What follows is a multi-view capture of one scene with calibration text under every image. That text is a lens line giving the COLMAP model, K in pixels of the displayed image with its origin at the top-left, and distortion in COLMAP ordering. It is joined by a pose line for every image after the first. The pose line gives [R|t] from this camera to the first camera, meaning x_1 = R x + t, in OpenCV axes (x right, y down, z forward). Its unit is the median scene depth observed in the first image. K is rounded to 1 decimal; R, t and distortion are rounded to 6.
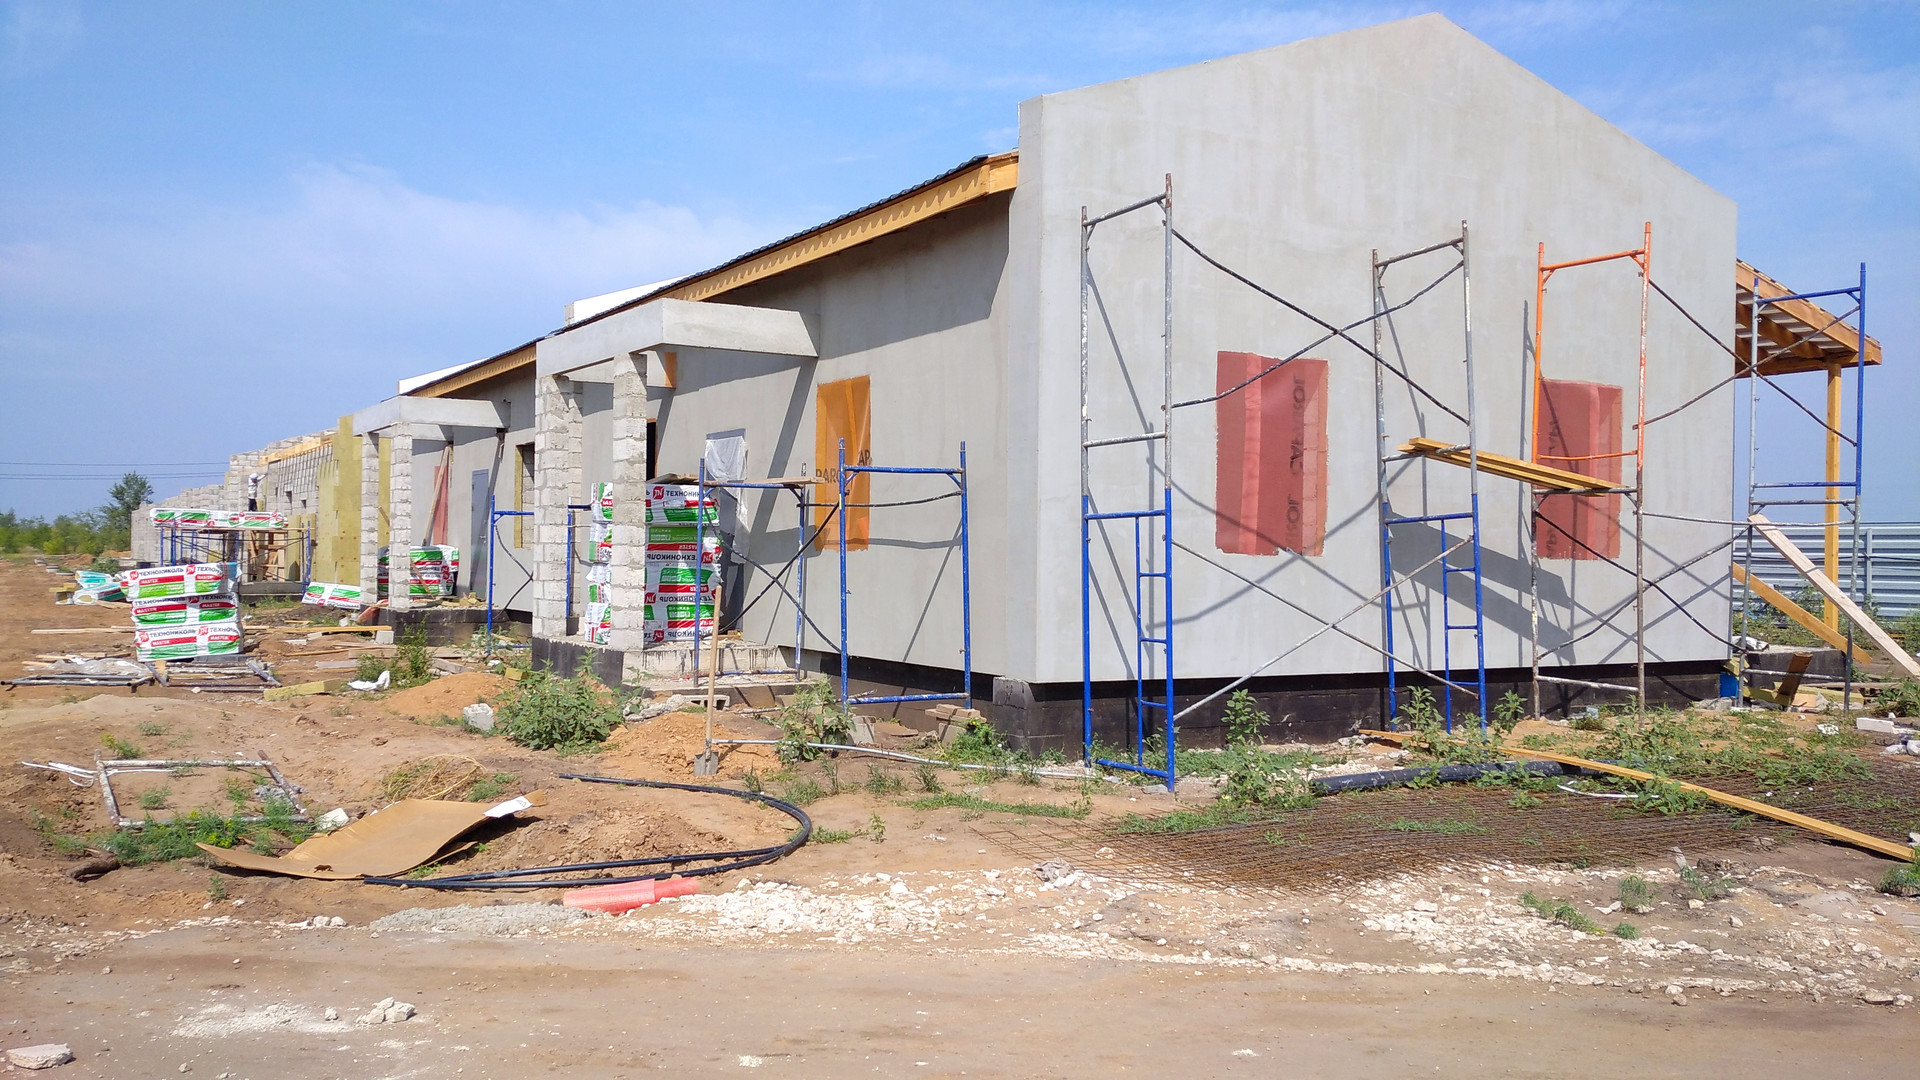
lens RADIAL K [[1604.9, 0, 956.8], [0, 1604.9, 544.2], [0, 0, 1]] dist [-0.002010, 0.000257]
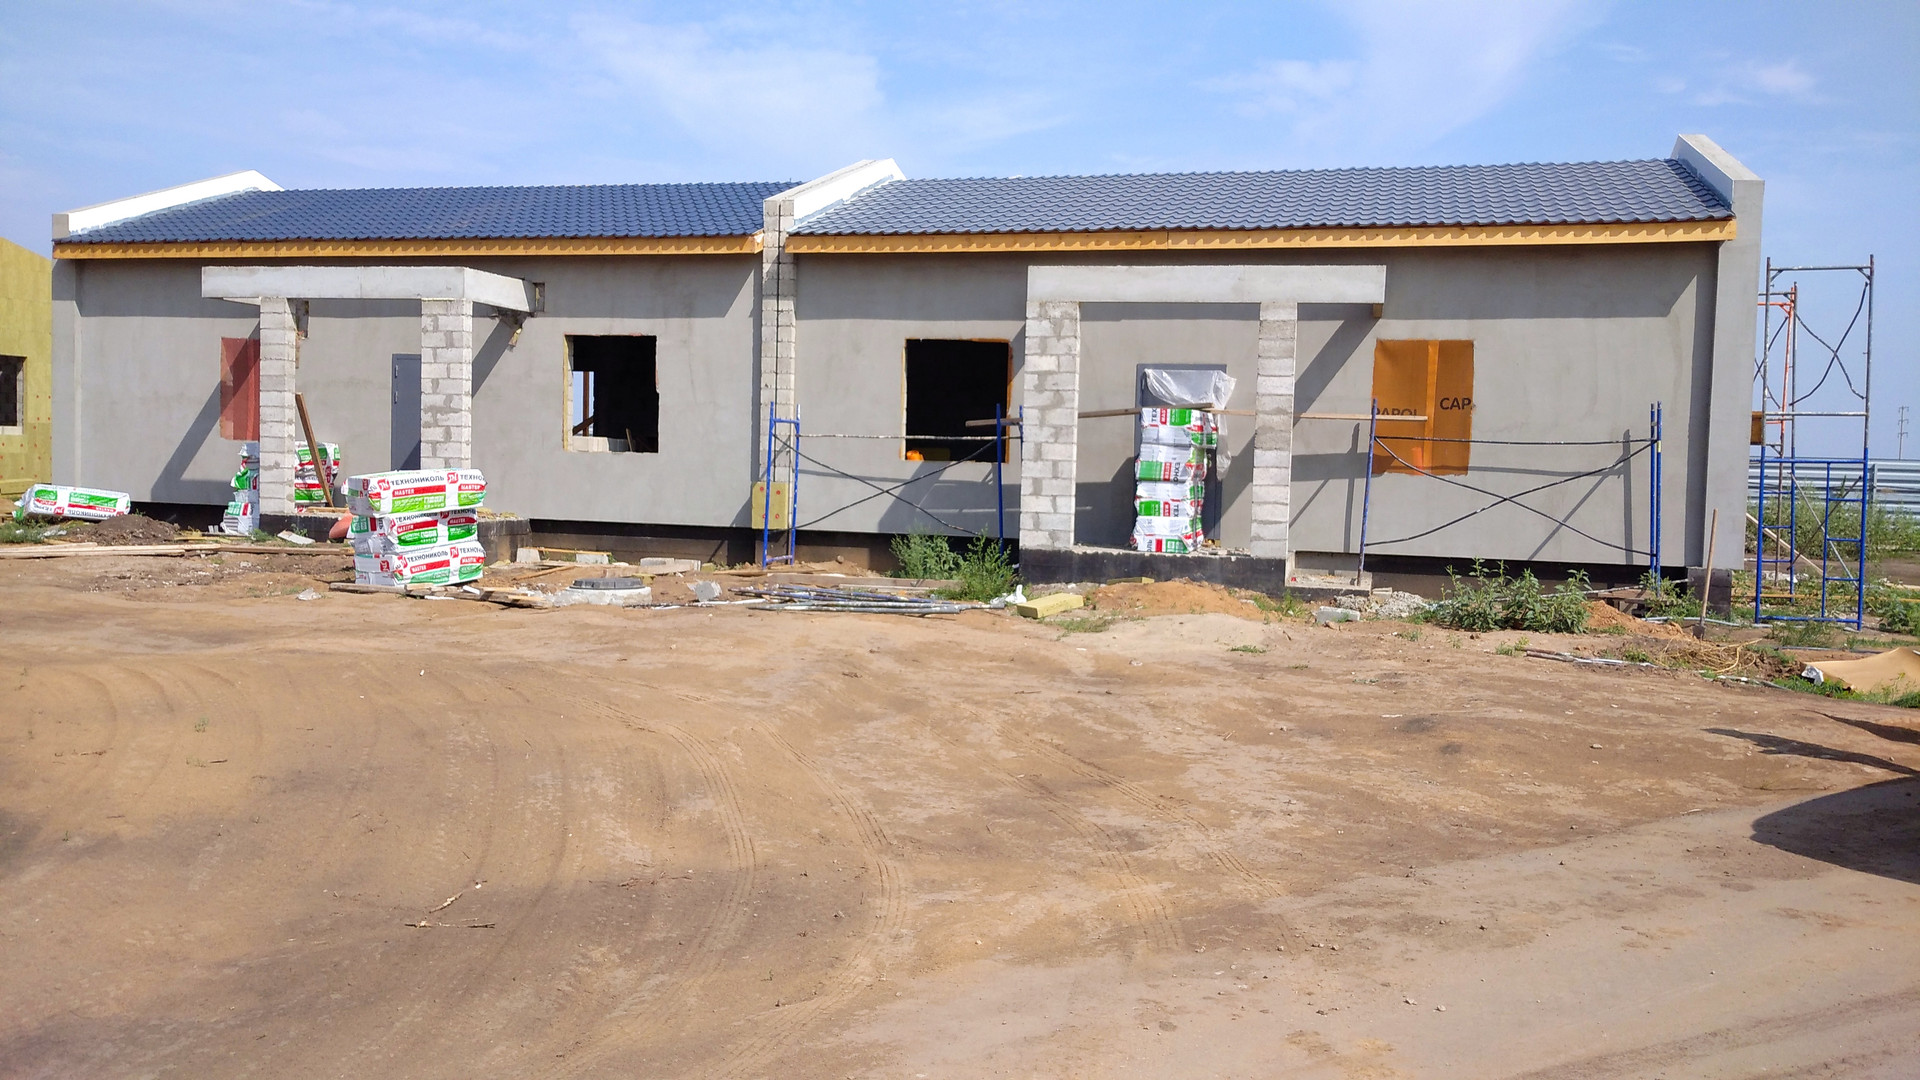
lens RADIAL K [[1604.9, 0, 955.6], [0, 1604.9, 536.0], [0, 0, 1]] dist [-0.002010, 0.000257]
pose [[0.722032, -0.018572, 0.691610, -0.855408], [-0.026344, 0.998177, 0.054307, -0.005308], [-0.691358, -0.057431, 0.720226, 0.239283]]
